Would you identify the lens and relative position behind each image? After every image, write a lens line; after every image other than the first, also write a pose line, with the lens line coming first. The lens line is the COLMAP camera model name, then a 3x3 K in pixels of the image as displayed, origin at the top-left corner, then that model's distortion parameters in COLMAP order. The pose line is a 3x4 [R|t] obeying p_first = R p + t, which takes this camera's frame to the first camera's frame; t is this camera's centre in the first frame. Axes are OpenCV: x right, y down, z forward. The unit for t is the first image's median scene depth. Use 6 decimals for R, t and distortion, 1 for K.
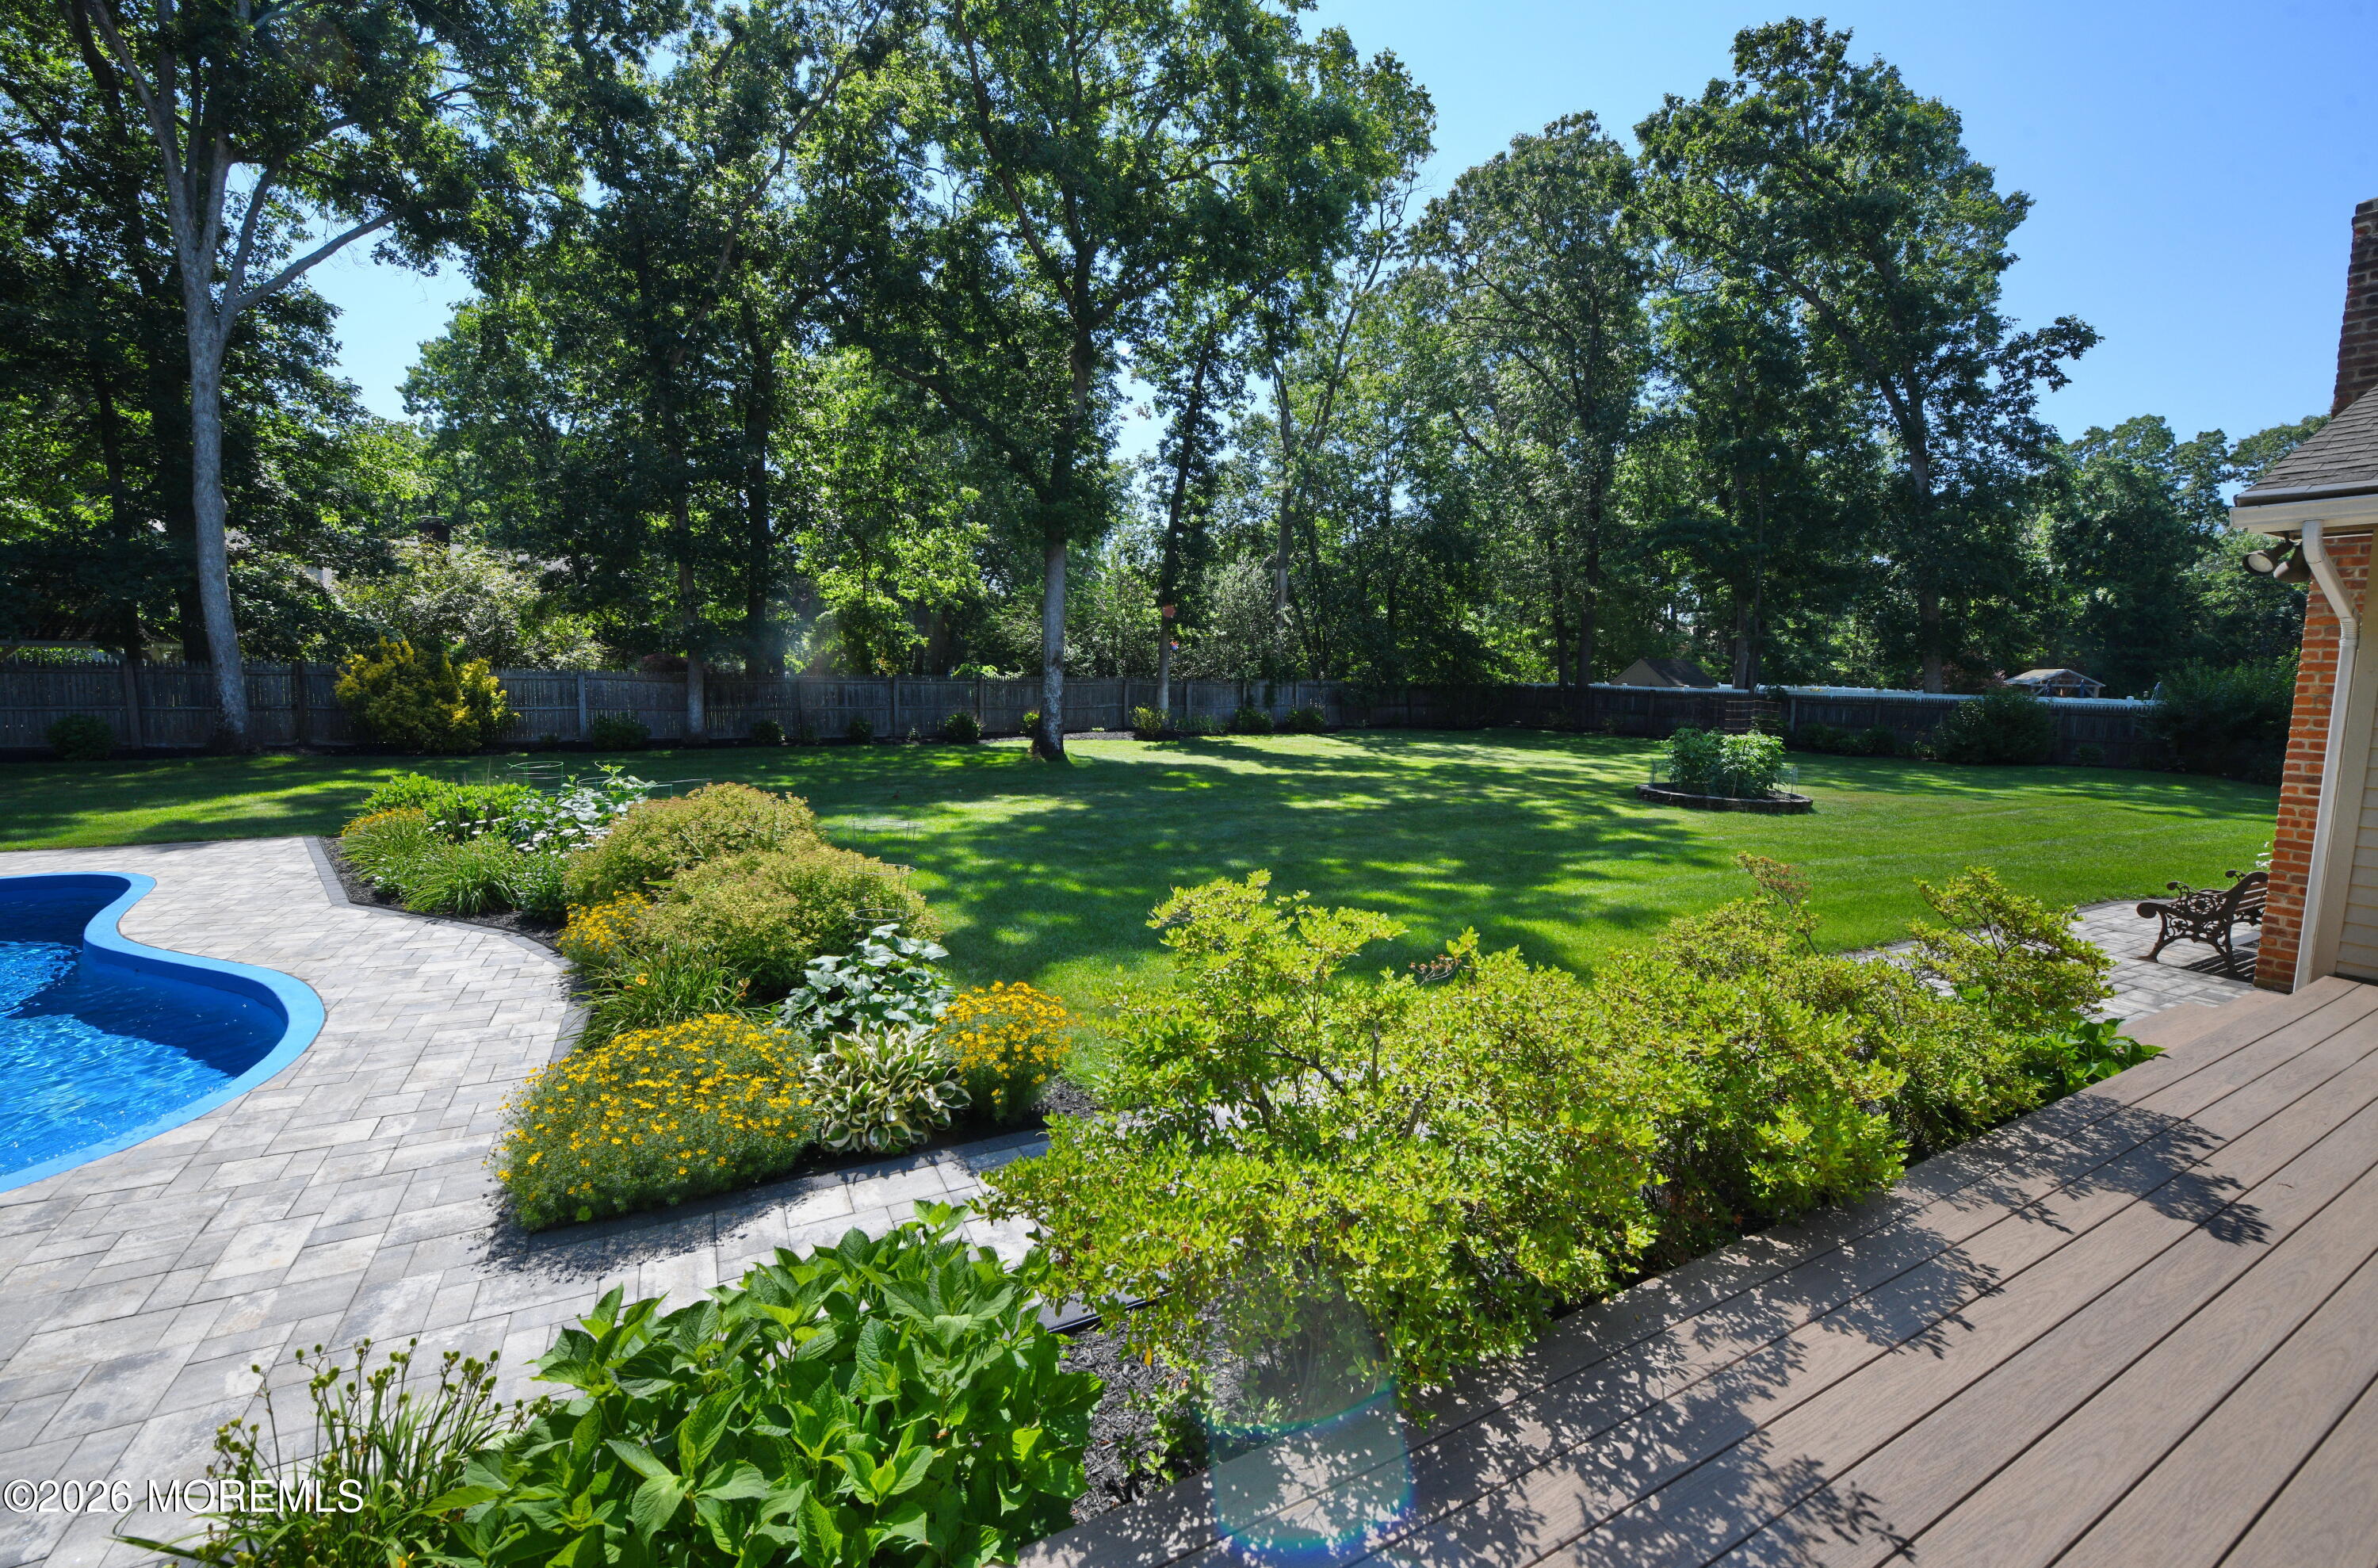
lens RADIAL K [[962.7, 0, 1193.3], [0, 962.7, 780.1], [0, 0, 1]] dist [-0.017841, -0.003196]
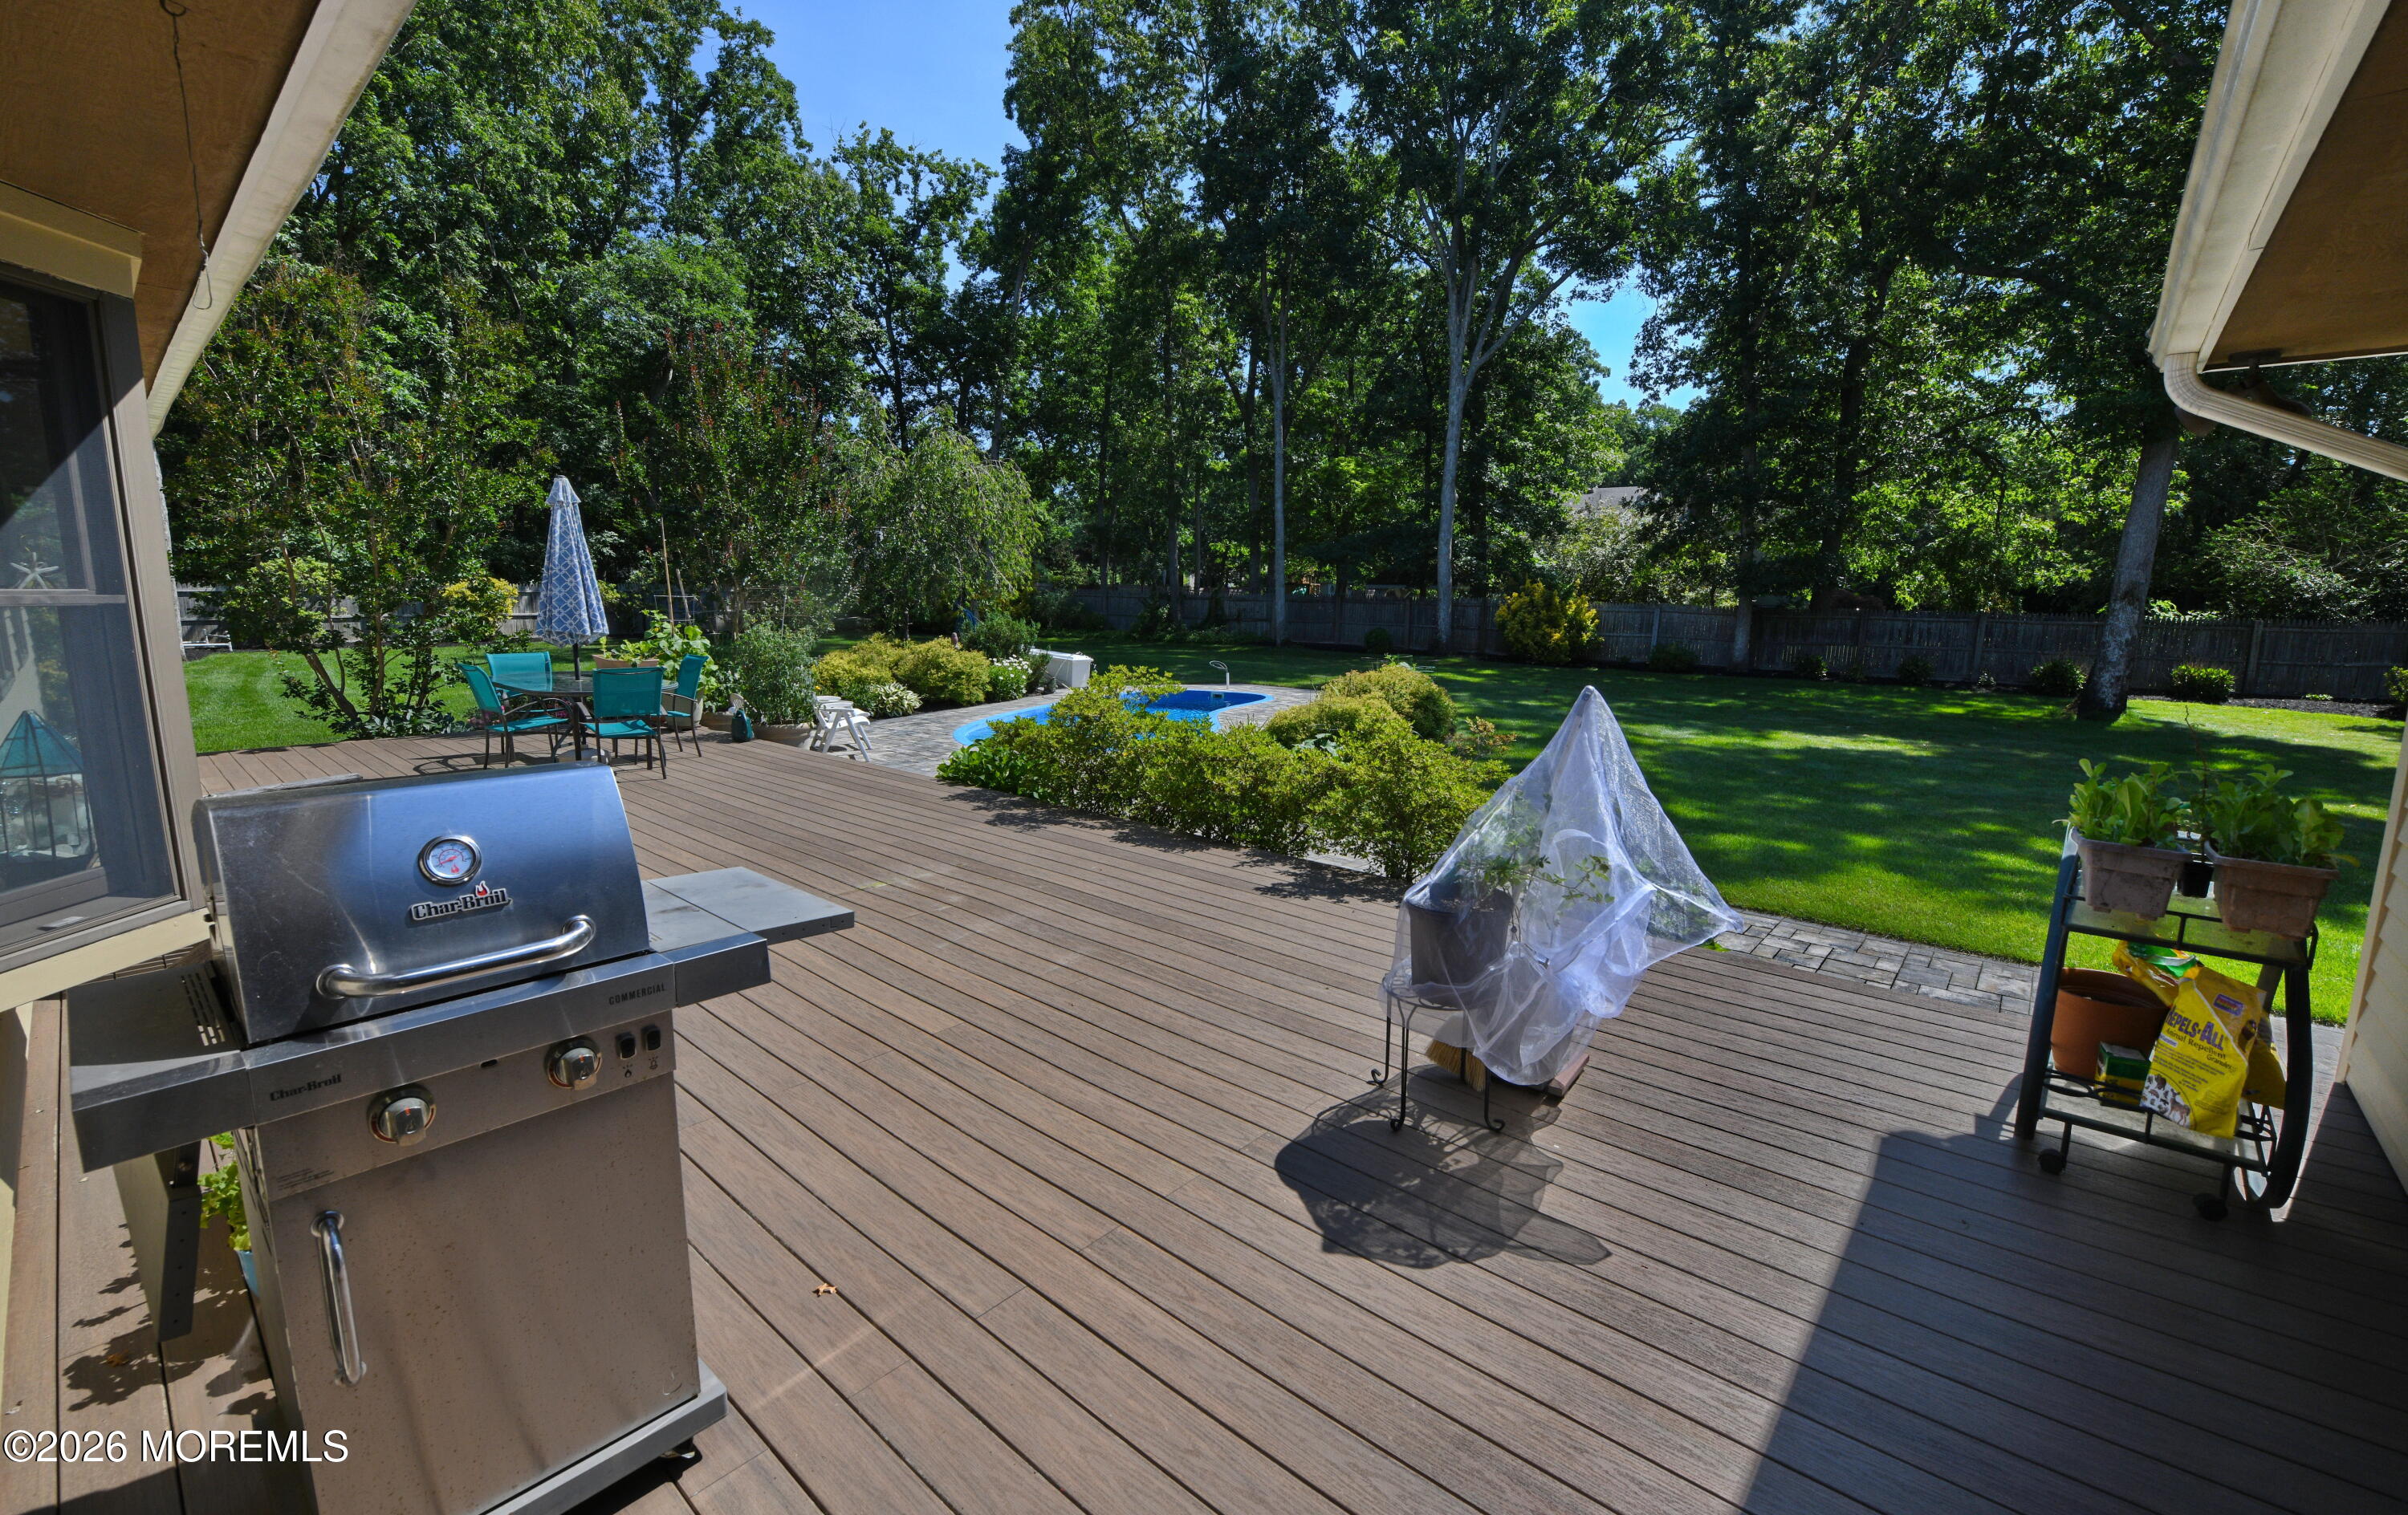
lens RADIAL K [[994.7, 0, 1206.0], [0, 994.7, 754.0], [0, 0, 1]] dist [-0.015625, -0.000350]
pose [[0.361687, 0.136196, -0.922298, 0.263407], [-0.107062, 0.988795, 0.104030, 0.001991], [0.926132, 0.061117, 0.372215, 0.011876]]
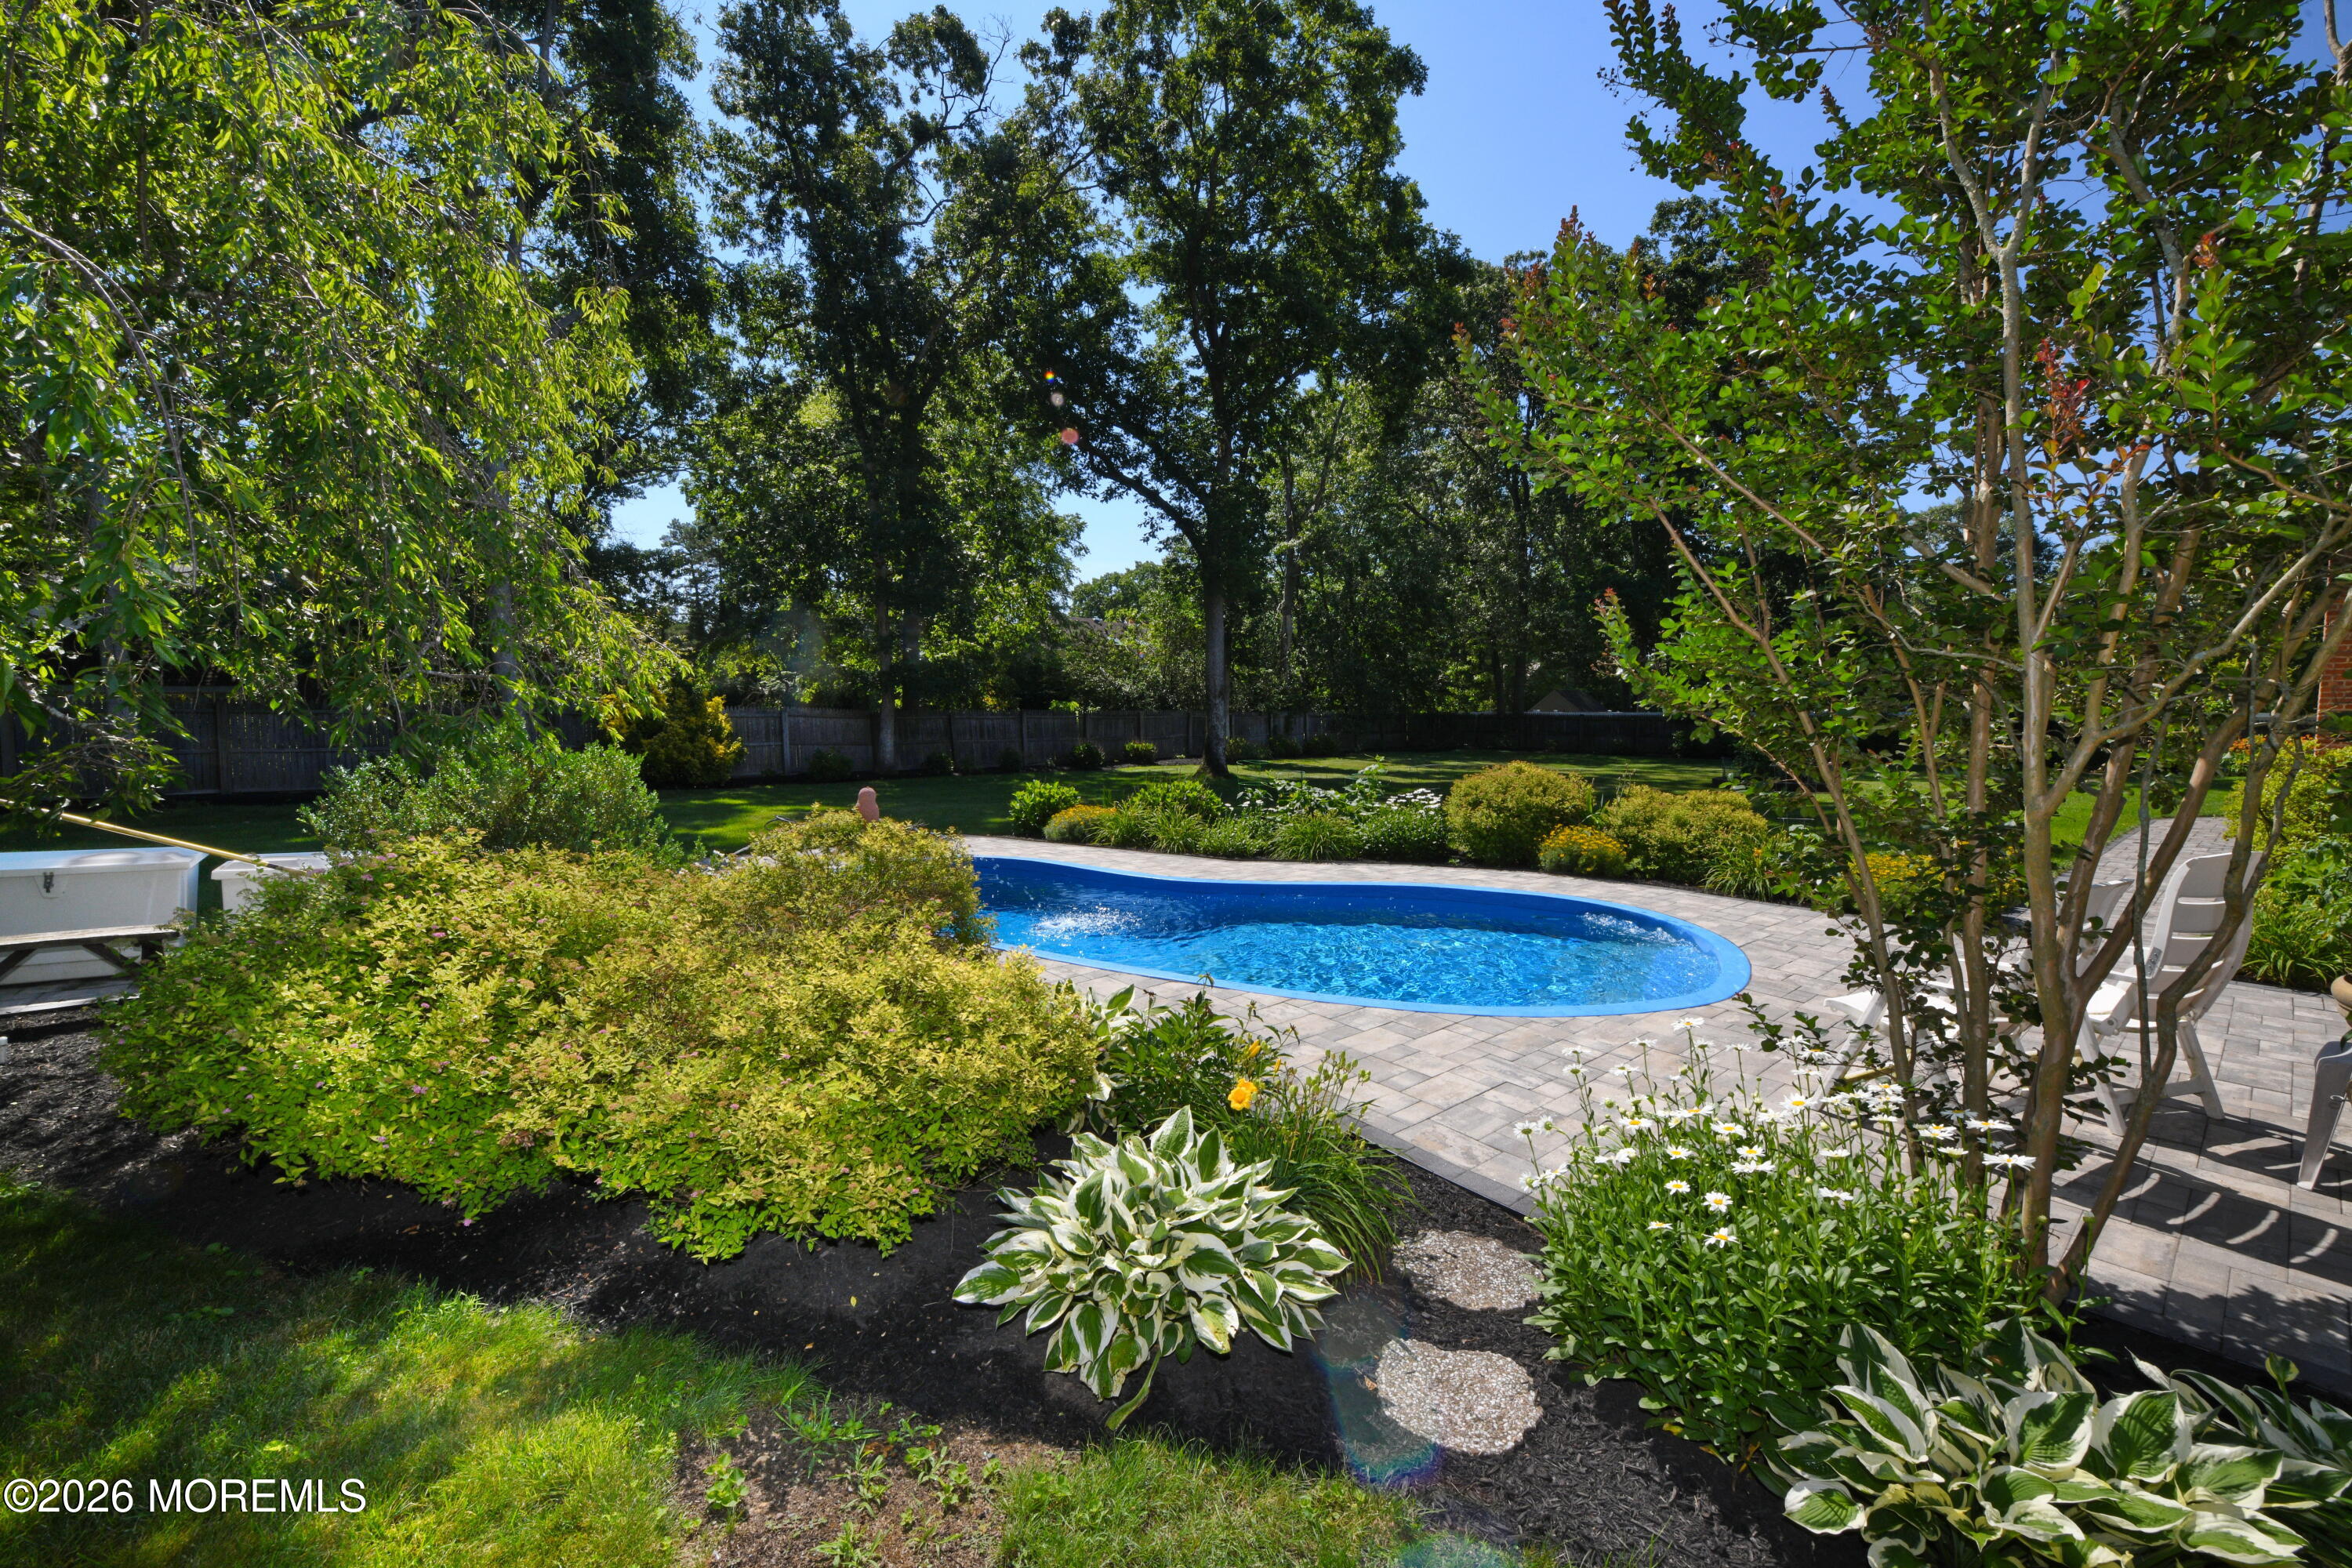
lens RADIAL K [[930.7, 0, 1176.0], [0, 930.7, 784.0], [0, 0, 1]] dist [-0.012780, -0.005089]
pose [[0.981048, -0.032355, 0.191043, -0.328621], [0.039403, 0.998671, -0.033208, 0.017679], [-0.189715, 0.040107, 0.981020, -0.074687]]
